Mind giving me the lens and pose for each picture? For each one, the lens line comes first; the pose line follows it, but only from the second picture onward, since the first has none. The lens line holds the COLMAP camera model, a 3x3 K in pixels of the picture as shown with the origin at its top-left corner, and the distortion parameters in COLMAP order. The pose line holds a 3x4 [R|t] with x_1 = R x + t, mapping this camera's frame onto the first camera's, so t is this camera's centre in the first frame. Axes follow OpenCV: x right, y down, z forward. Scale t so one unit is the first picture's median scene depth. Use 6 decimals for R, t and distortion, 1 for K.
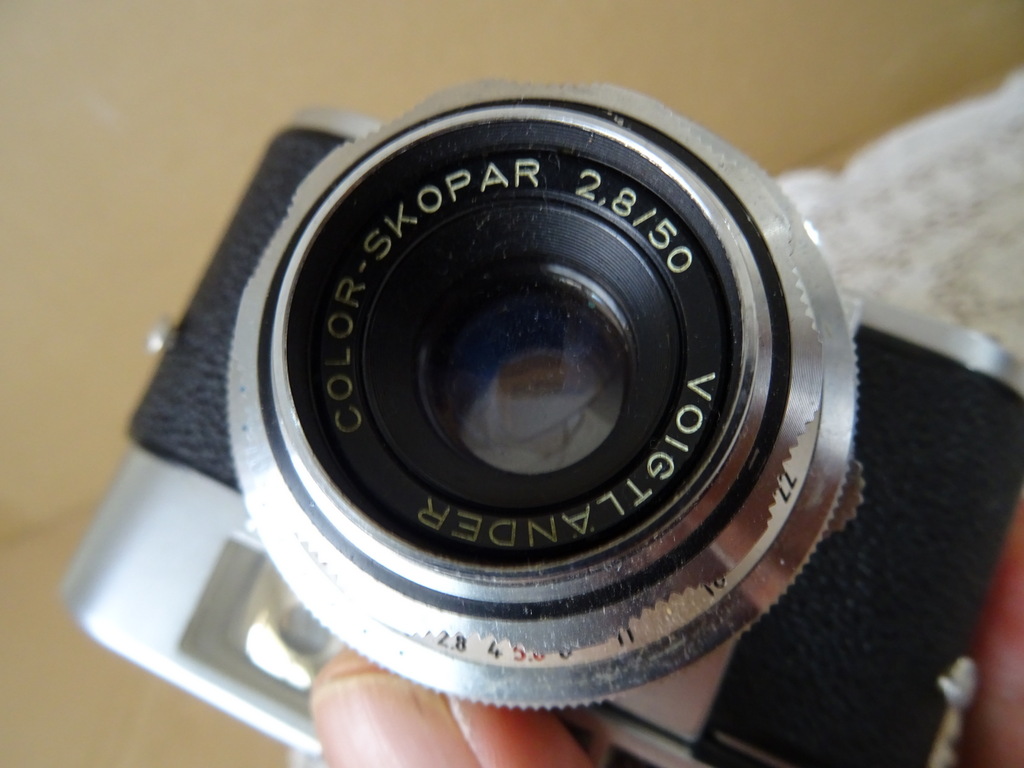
lens RADIAL K [[718.5, 0, 514.8], [0, 718.5, 382.4], [0, 0, 1]] dist [-0.009462, -0.003022]
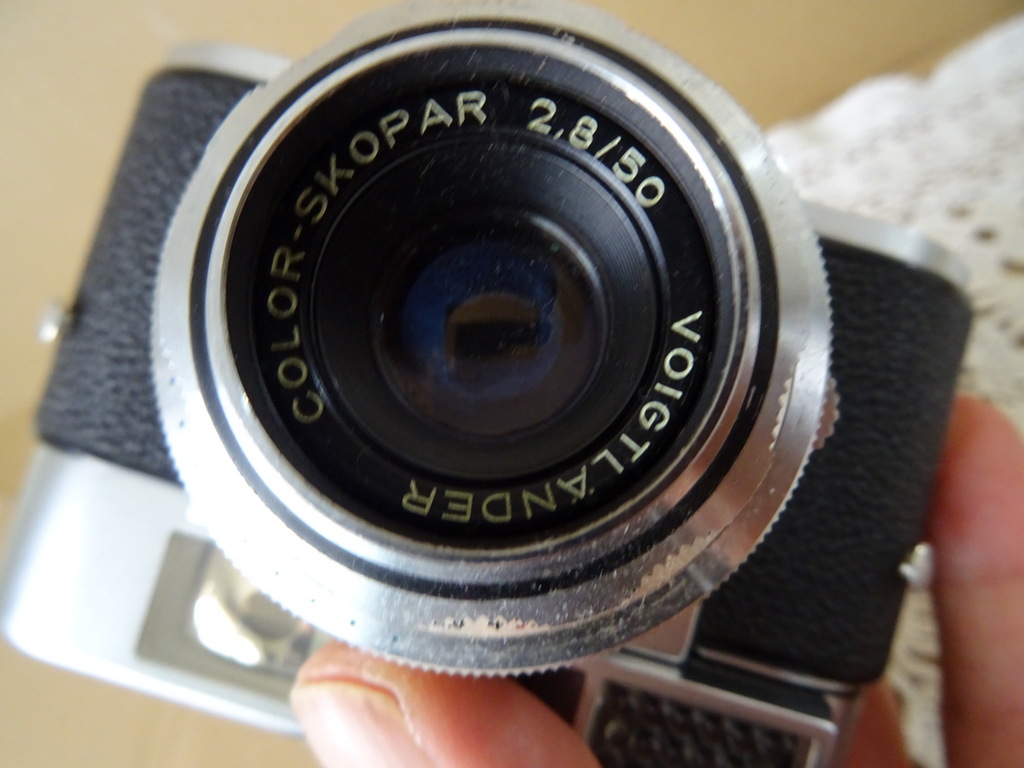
lens RADIAL K [[721.3, 0, 511.5], [0, 721.3, 381.3], [0, 0, 1]] dist [0.002448, -0.034342]
pose [[0.986019, -0.124200, 0.111090, -0.077082], [0.111819, 0.987454, 0.111494, -0.052070], [-0.123544, -0.097514, 0.987536, 0.080381]]
